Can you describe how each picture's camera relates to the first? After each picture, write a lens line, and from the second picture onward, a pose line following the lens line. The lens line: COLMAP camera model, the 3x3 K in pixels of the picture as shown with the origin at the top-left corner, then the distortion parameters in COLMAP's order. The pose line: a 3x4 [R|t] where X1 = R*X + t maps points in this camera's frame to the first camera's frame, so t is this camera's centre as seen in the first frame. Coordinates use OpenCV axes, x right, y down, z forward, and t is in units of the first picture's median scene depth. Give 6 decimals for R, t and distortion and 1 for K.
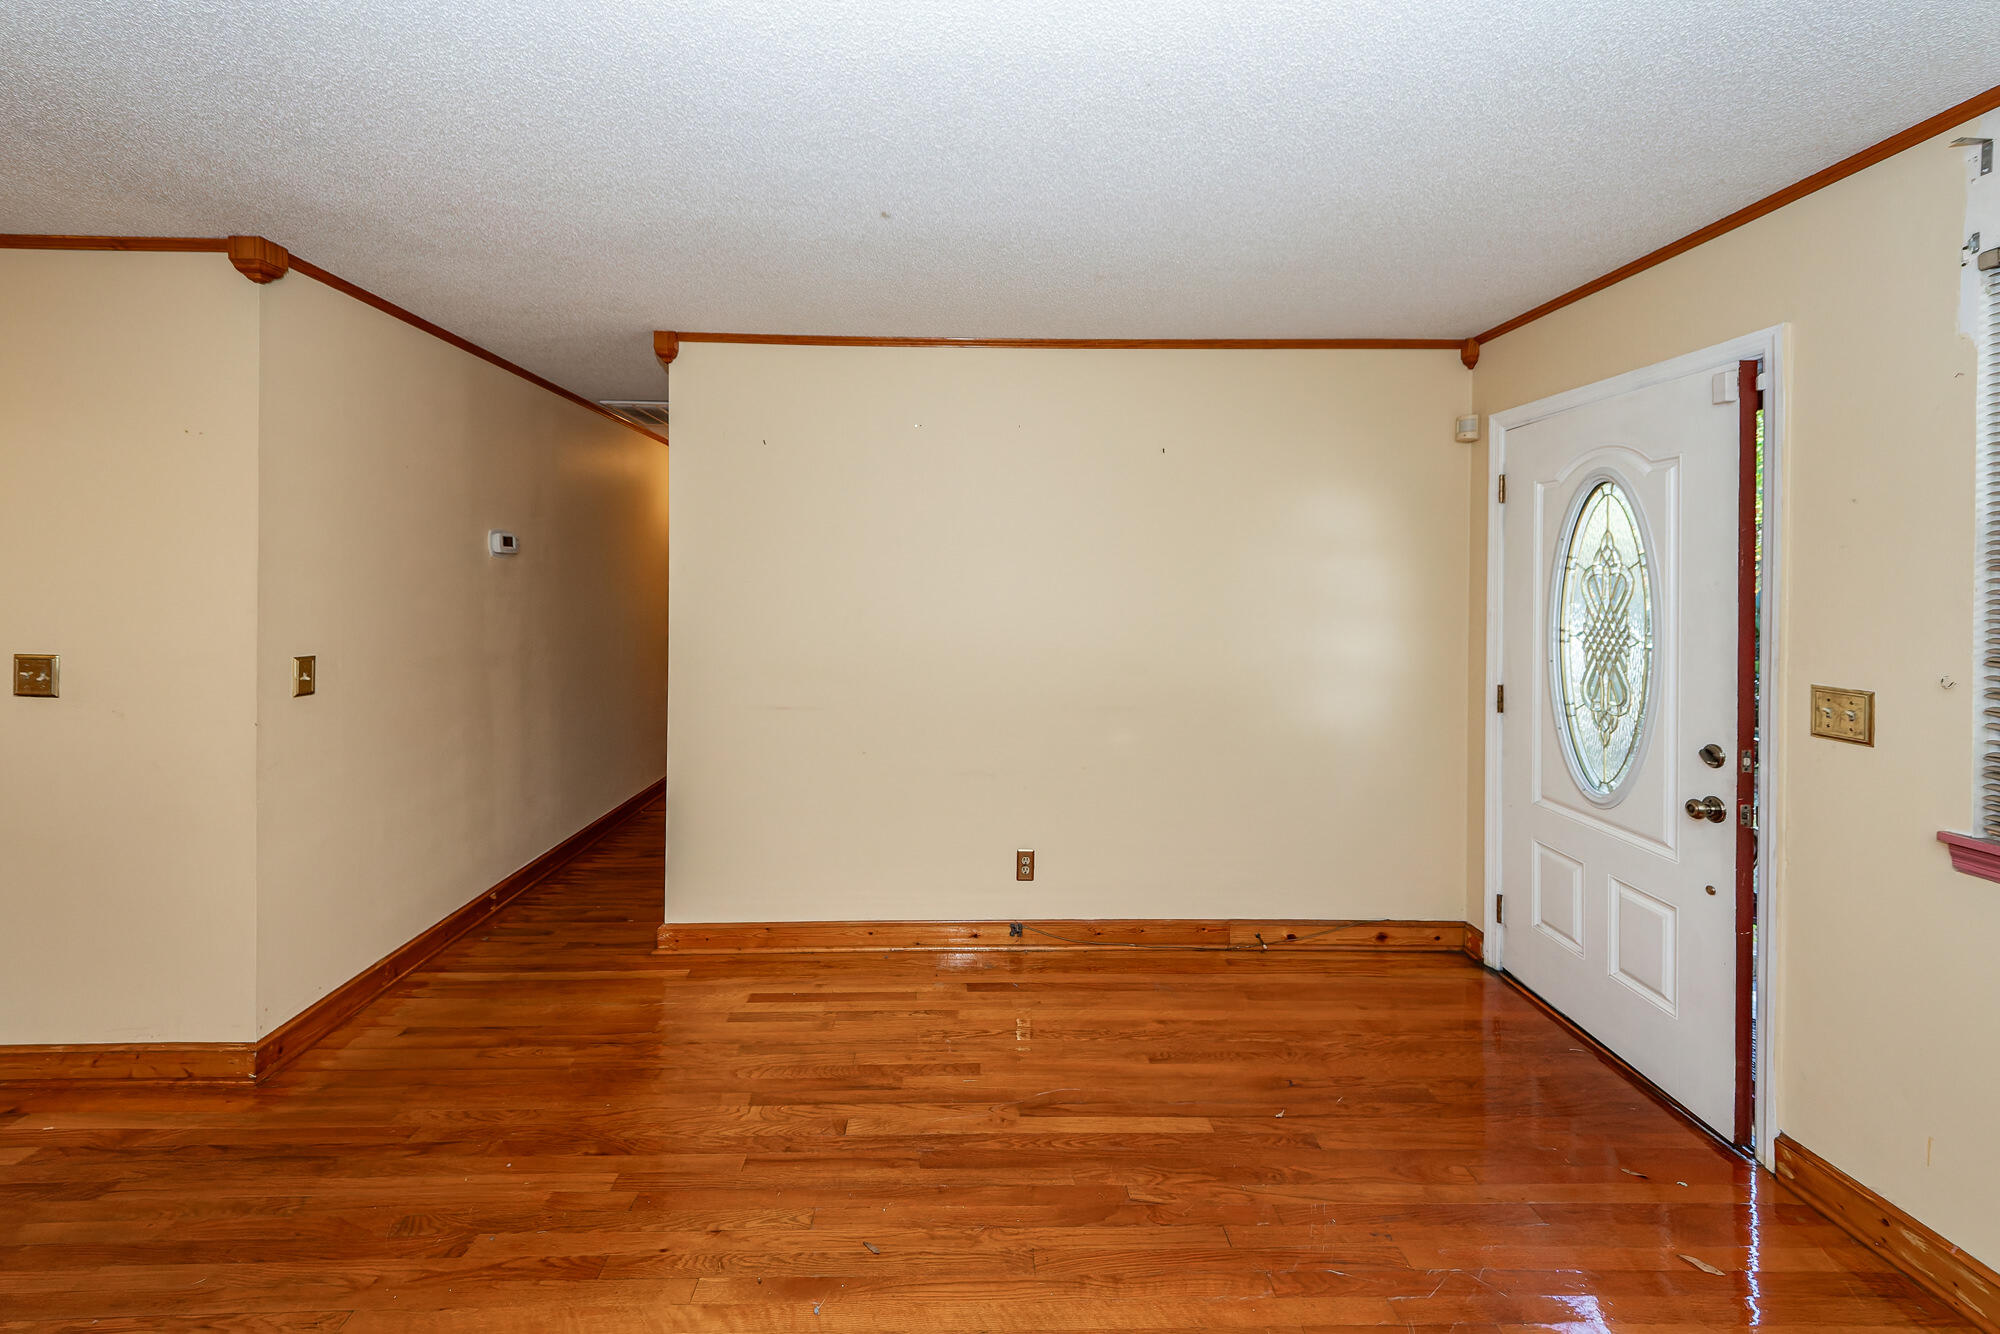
lens RADIAL K [[751.1, 0, 990.2], [0, 751.1, 582.7], [0, 0, 1]] dist [0.001322, -0.000027]
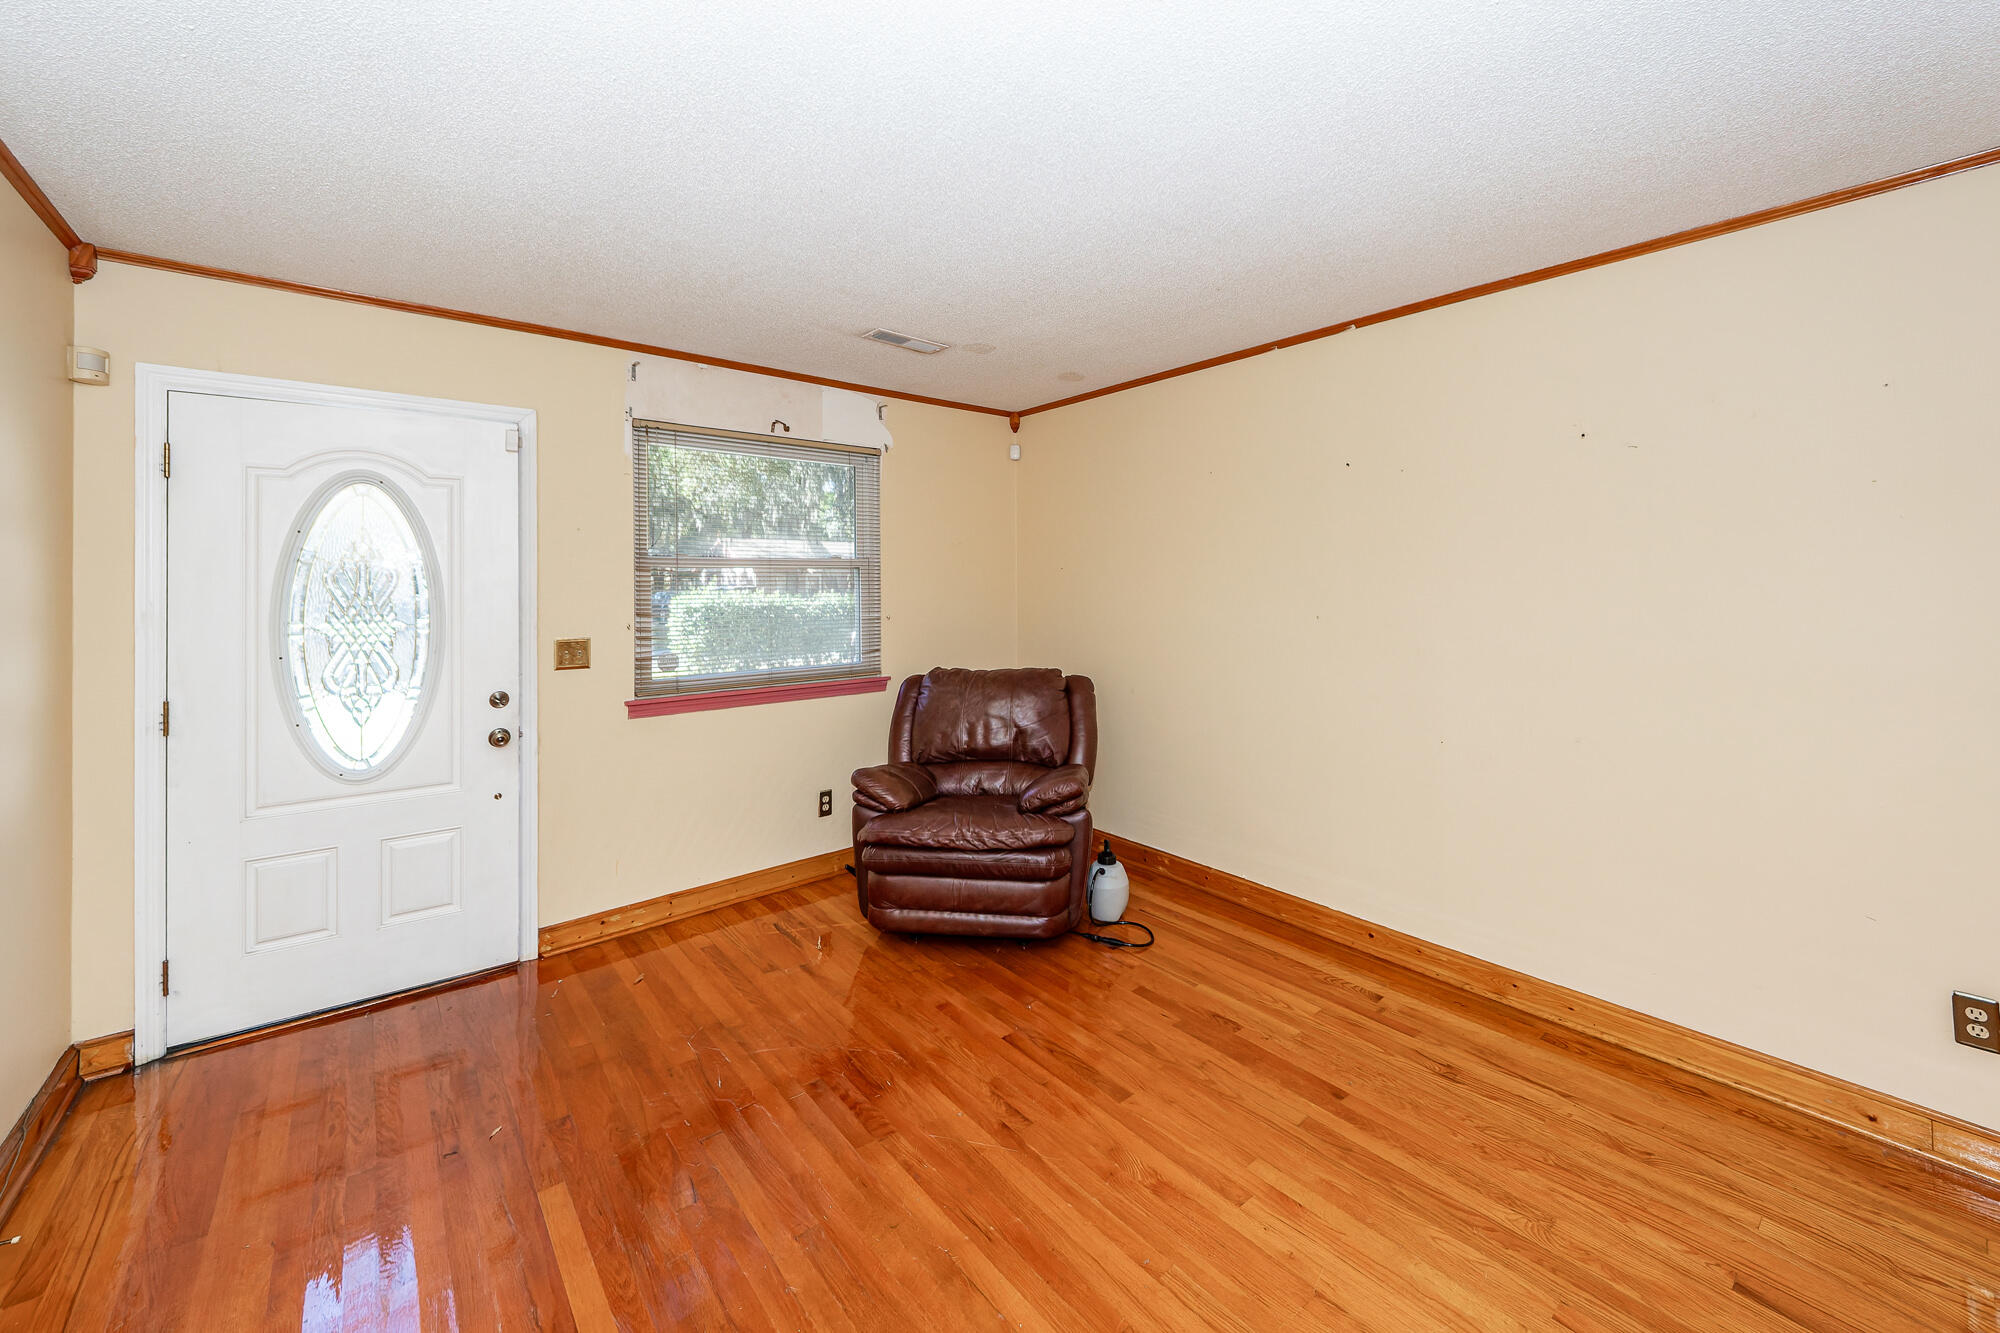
lens RADIAL K [[751.1, 0, 990.2], [0, 751.1, 582.2], [0, 0, 1]] dist [0.001322, -0.000027]
pose [[-0.585884, -0.002262, 0.810391, -0.593056], [-0.000489, 0.999997, 0.002438, 0.005516], [-0.810395, 0.001032, -0.585884, 0.895439]]
